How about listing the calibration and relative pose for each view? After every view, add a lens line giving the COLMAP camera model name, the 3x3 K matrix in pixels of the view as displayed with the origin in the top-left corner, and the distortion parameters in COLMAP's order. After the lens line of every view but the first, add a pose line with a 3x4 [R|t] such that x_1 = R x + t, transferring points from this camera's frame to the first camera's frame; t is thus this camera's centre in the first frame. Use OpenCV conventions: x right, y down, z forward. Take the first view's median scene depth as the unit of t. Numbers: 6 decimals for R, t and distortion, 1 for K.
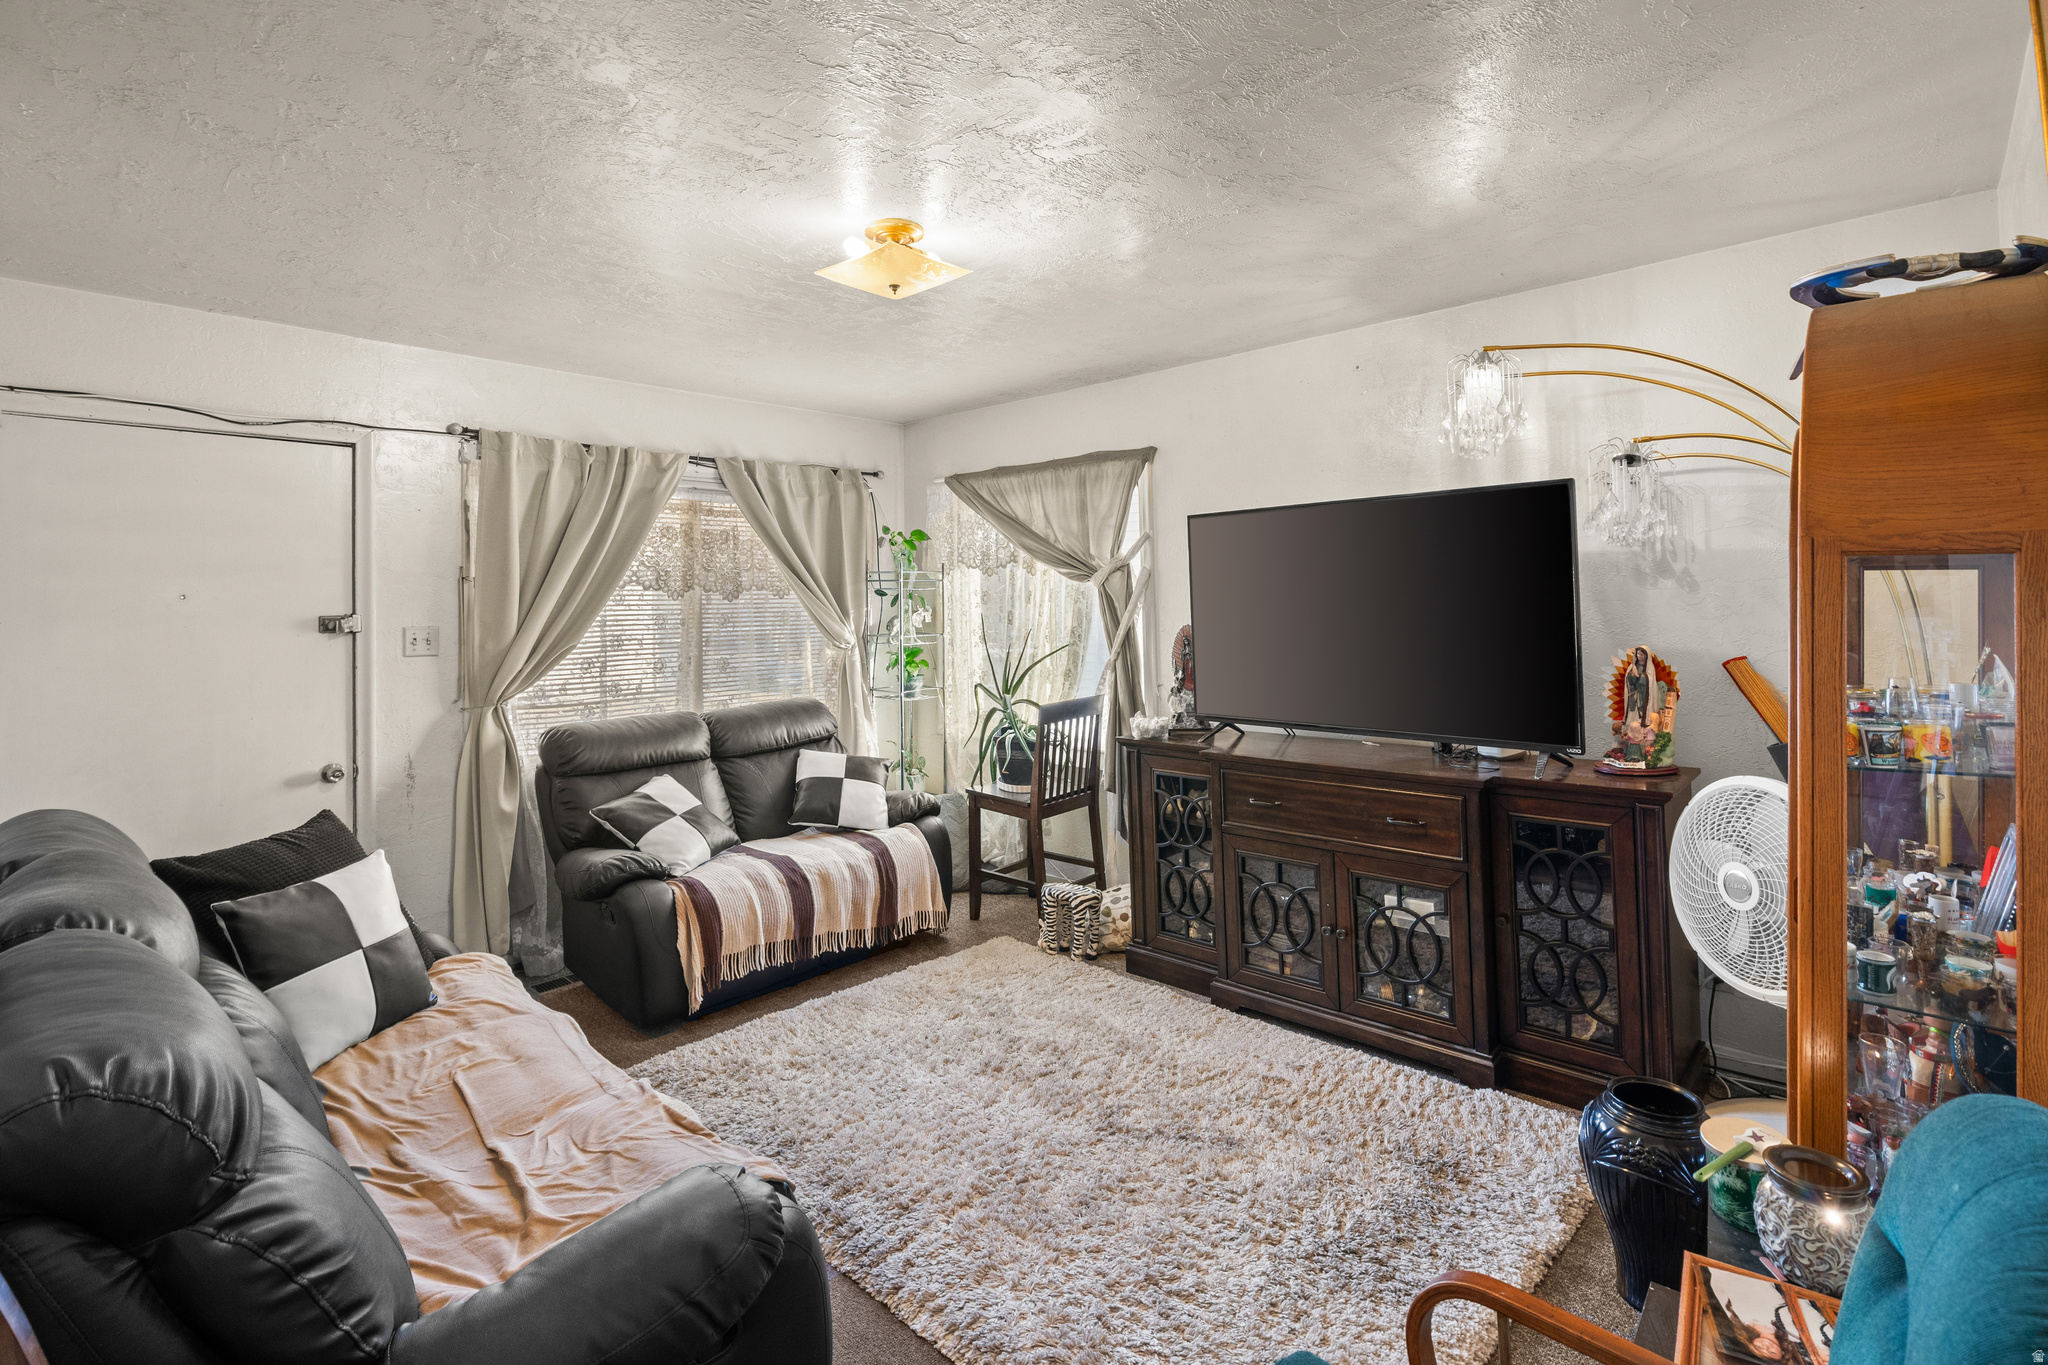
lens RADIAL K [[949.7, 0, 1044.6], [0, 949.7, 573.4], [0, 0, 1]] dist [-0.003785, 0.002585]
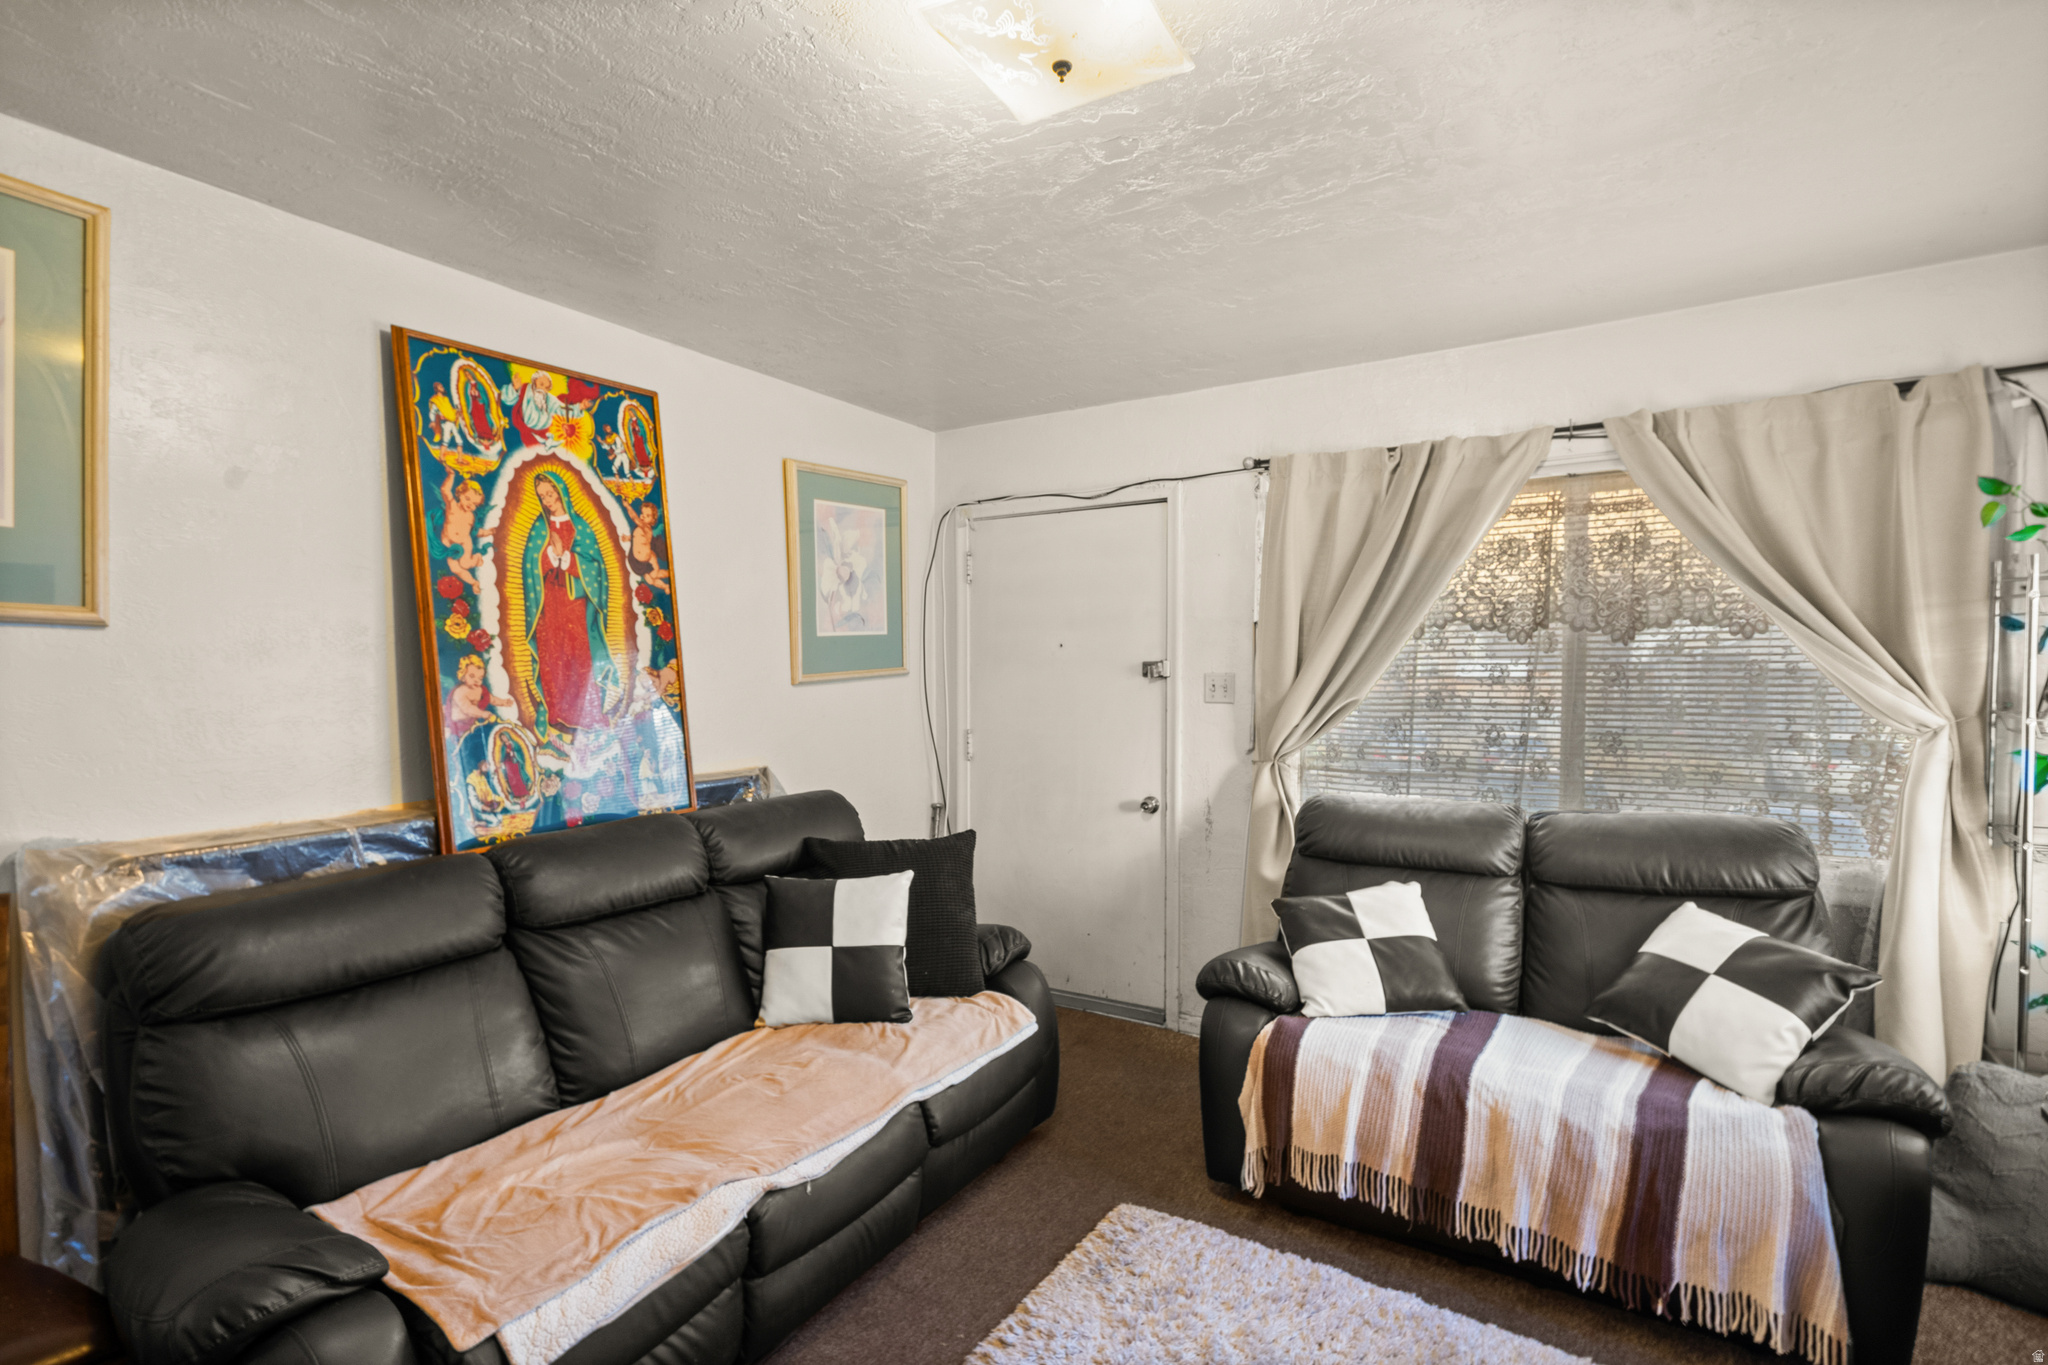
lens RADIAL K [[949.7, 0, 1020.1], [0, 949.7, 689.8], [0, 0, 1]] dist [-0.003785, 0.002585]
pose [[0.182442, 0.041813, -0.982327, 0.268438], [0.034353, 0.998214, 0.048870, 0.017627], [0.982616, -0.042662, 0.180680, 0.596968]]
